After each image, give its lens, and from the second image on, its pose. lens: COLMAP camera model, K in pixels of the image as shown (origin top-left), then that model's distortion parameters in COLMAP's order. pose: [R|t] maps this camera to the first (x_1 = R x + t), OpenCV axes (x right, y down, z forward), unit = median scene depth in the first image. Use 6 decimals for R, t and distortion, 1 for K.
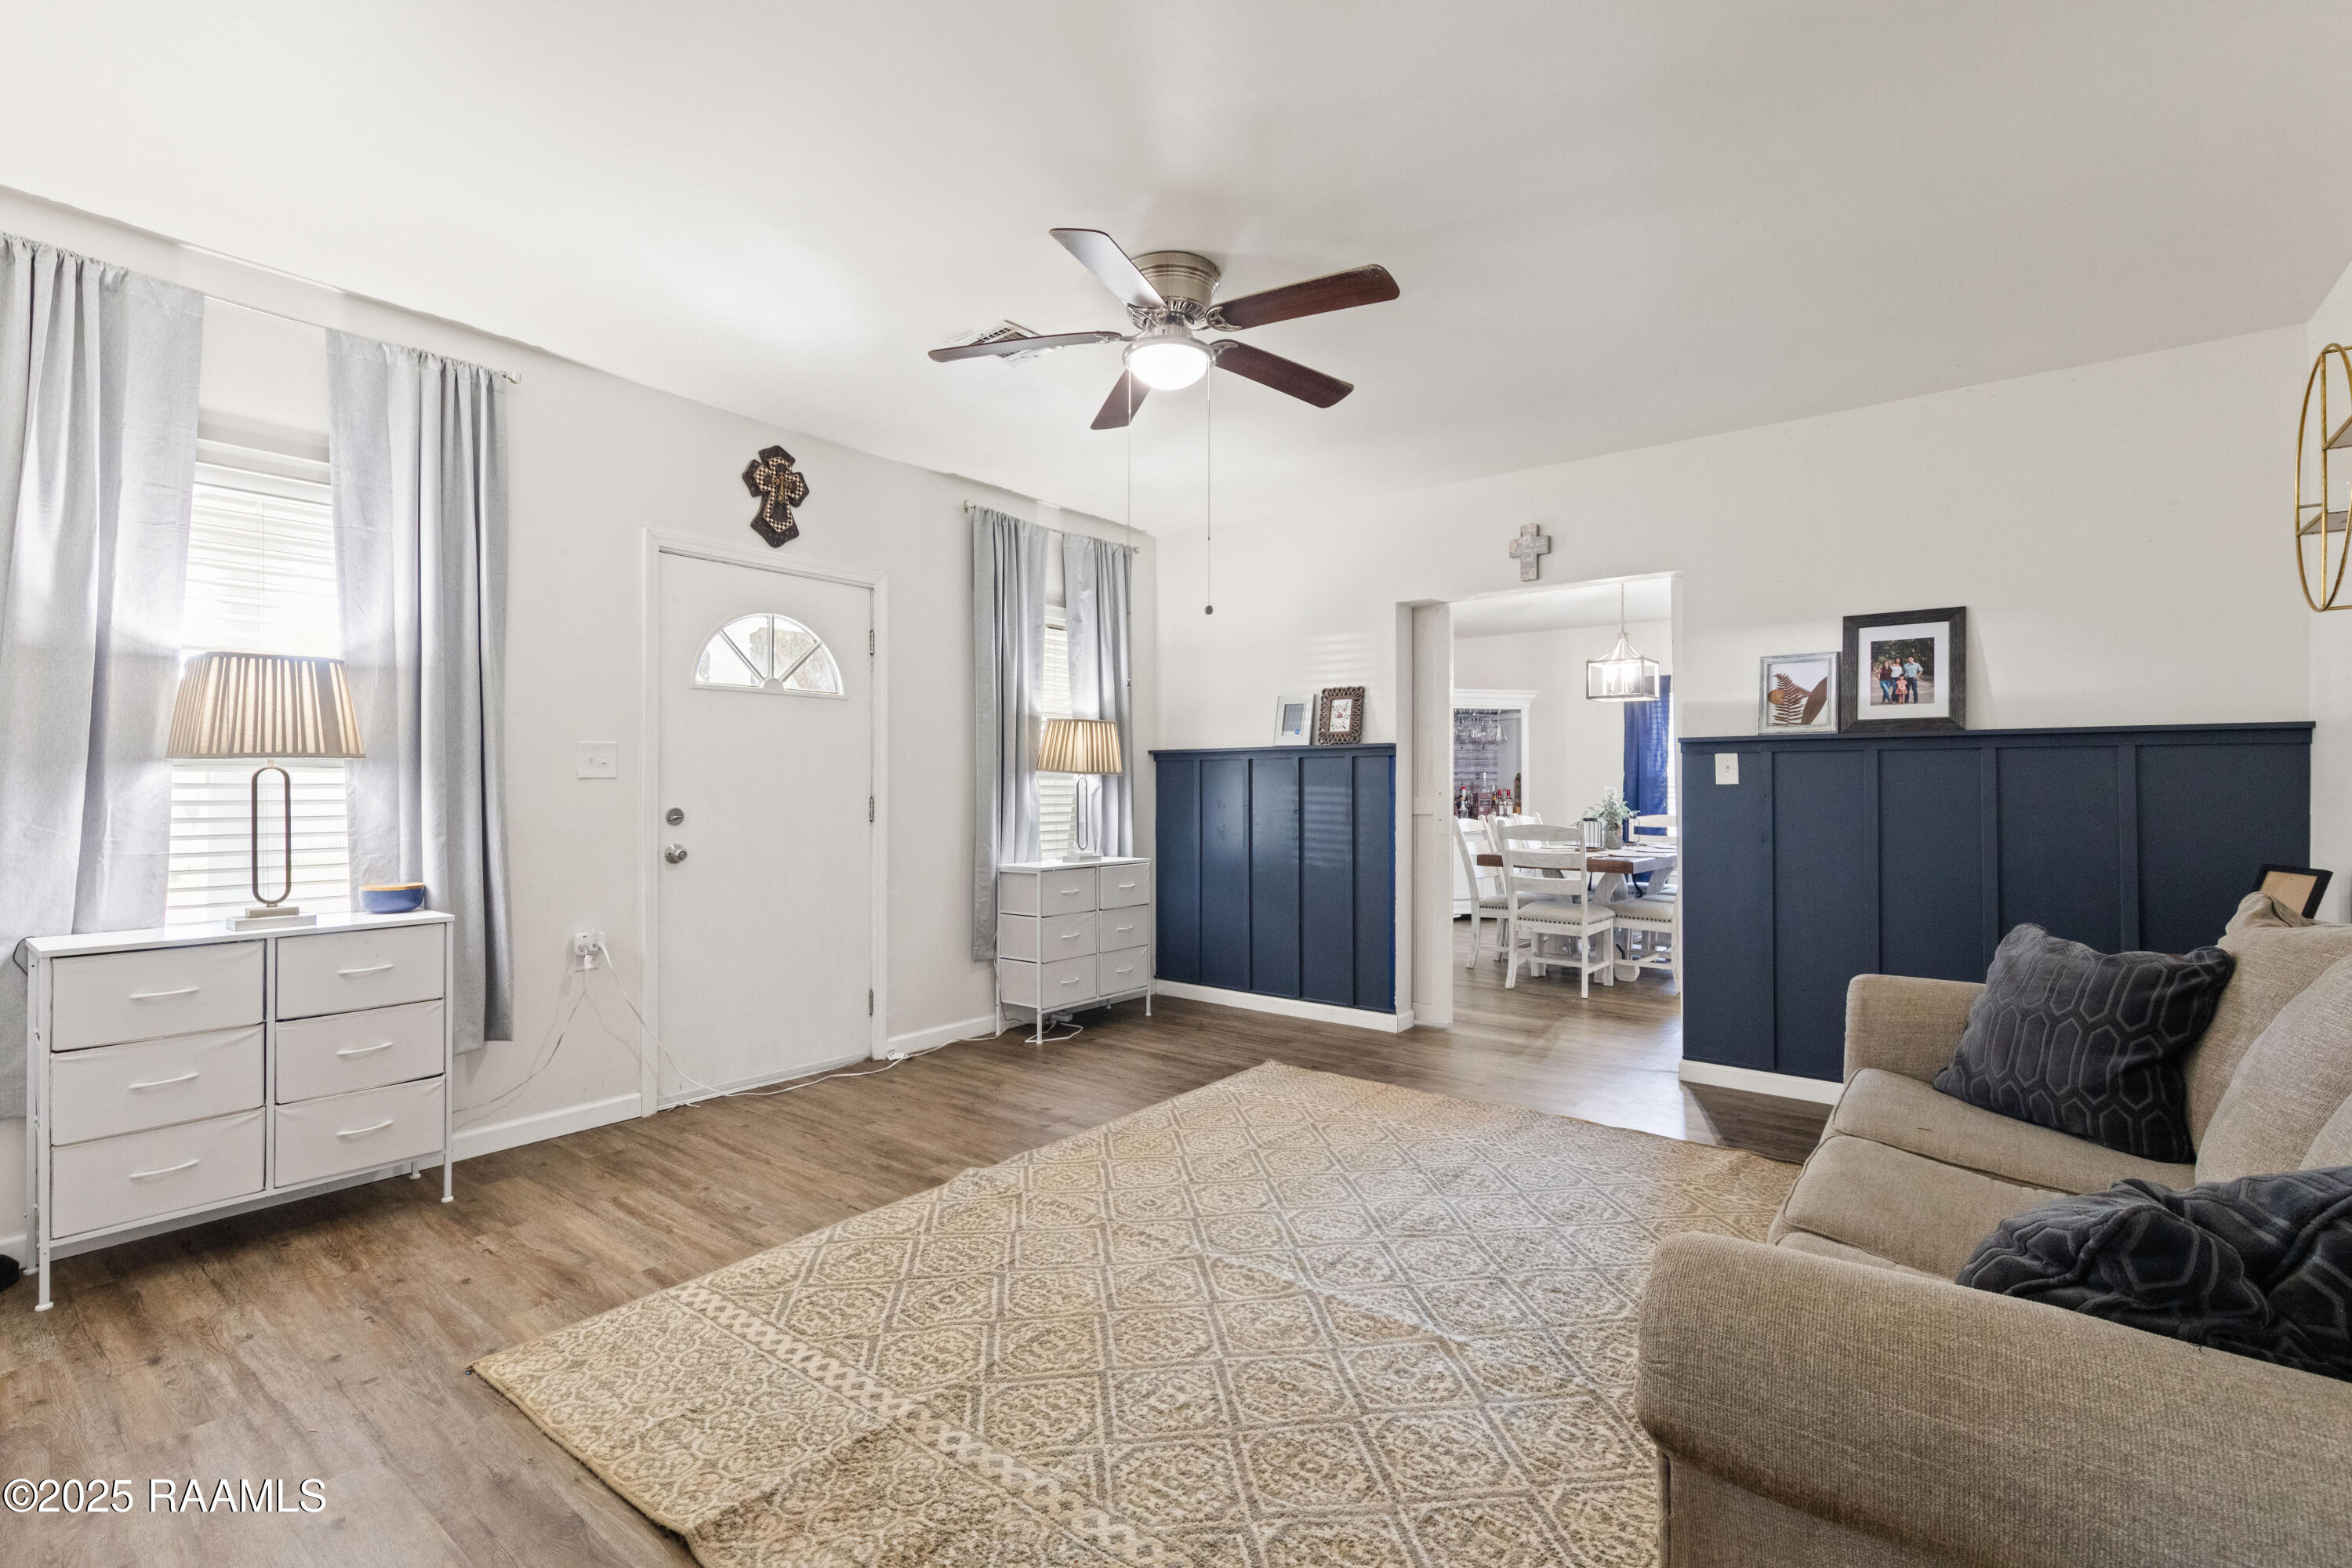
lens RADIAL K [[1054.7, 0, 1176.7], [0, 1054.7, 780.5], [0, 0, 1]] dist [0.006428, -0.001426]
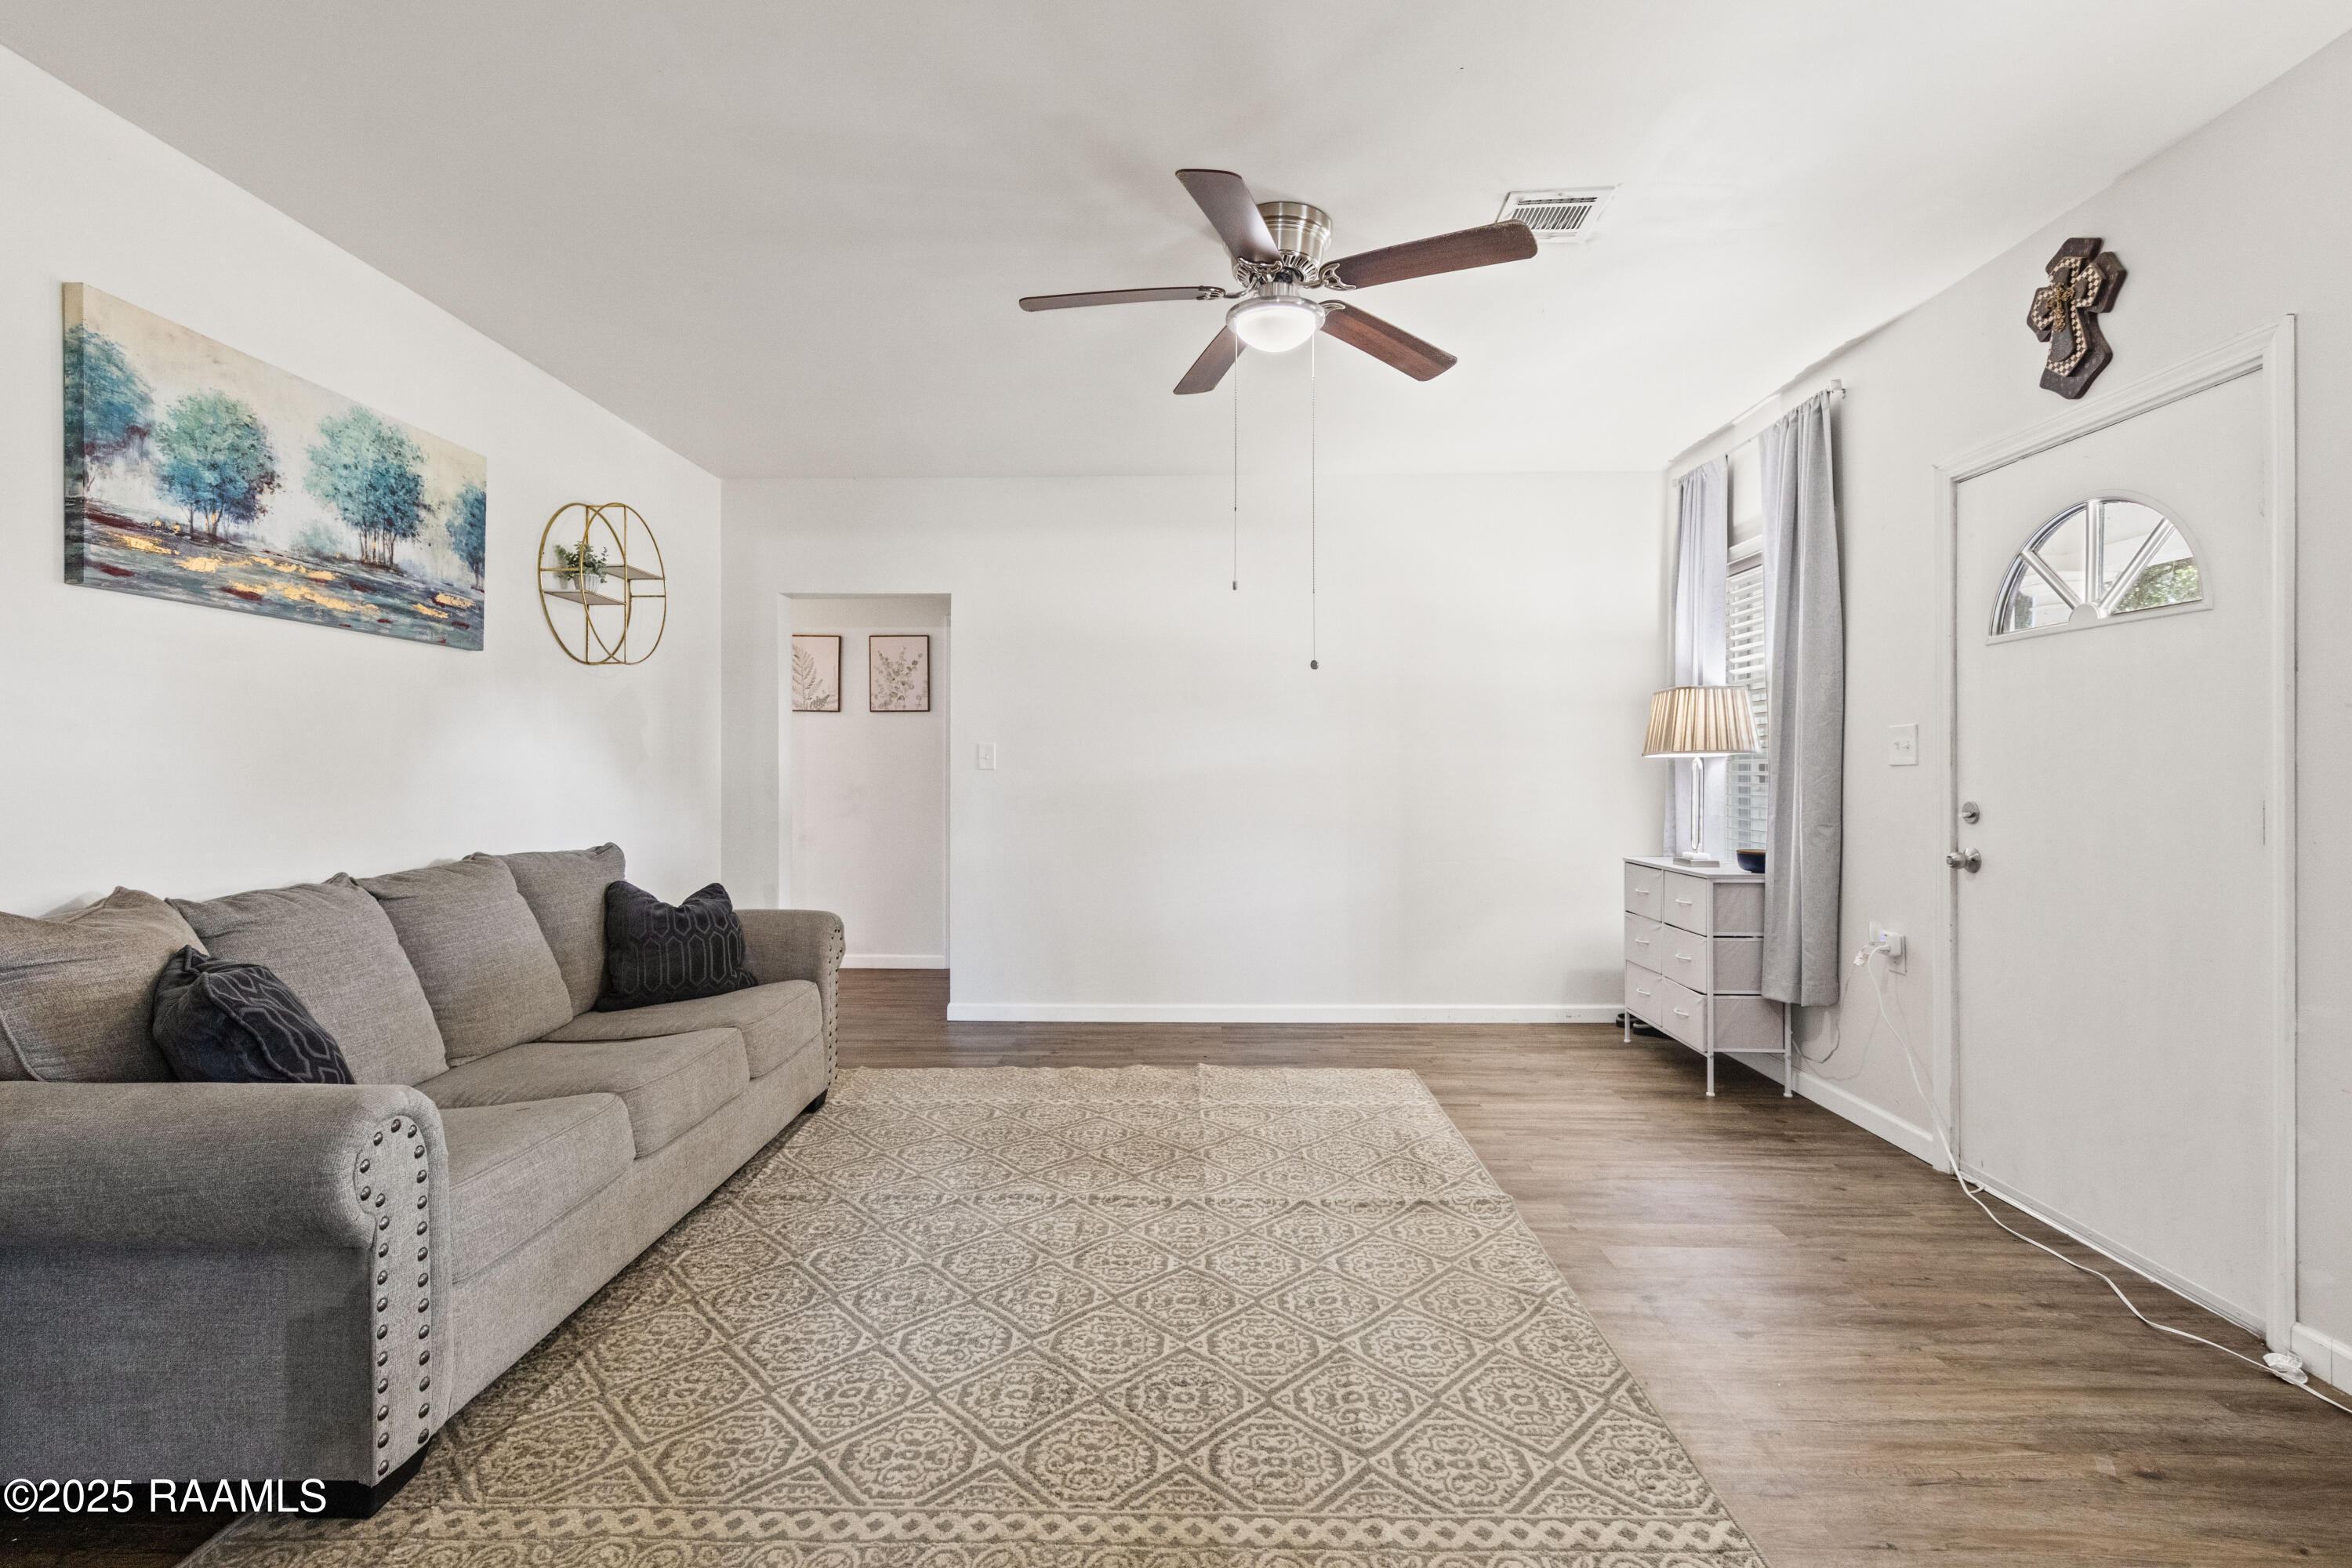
lens RADIAL K [[1054.7, 0, 1167.8], [0, 1054.7, 775.9], [0, 0, 1]] dist [0.006428, -0.001426]
pose [[-0.800772, -0.001082, -0.598968, 0.443222], [-0.003784, 0.999988, 0.003253, 0.006306], [0.598957, 0.004871, -0.800766, 1.192556]]
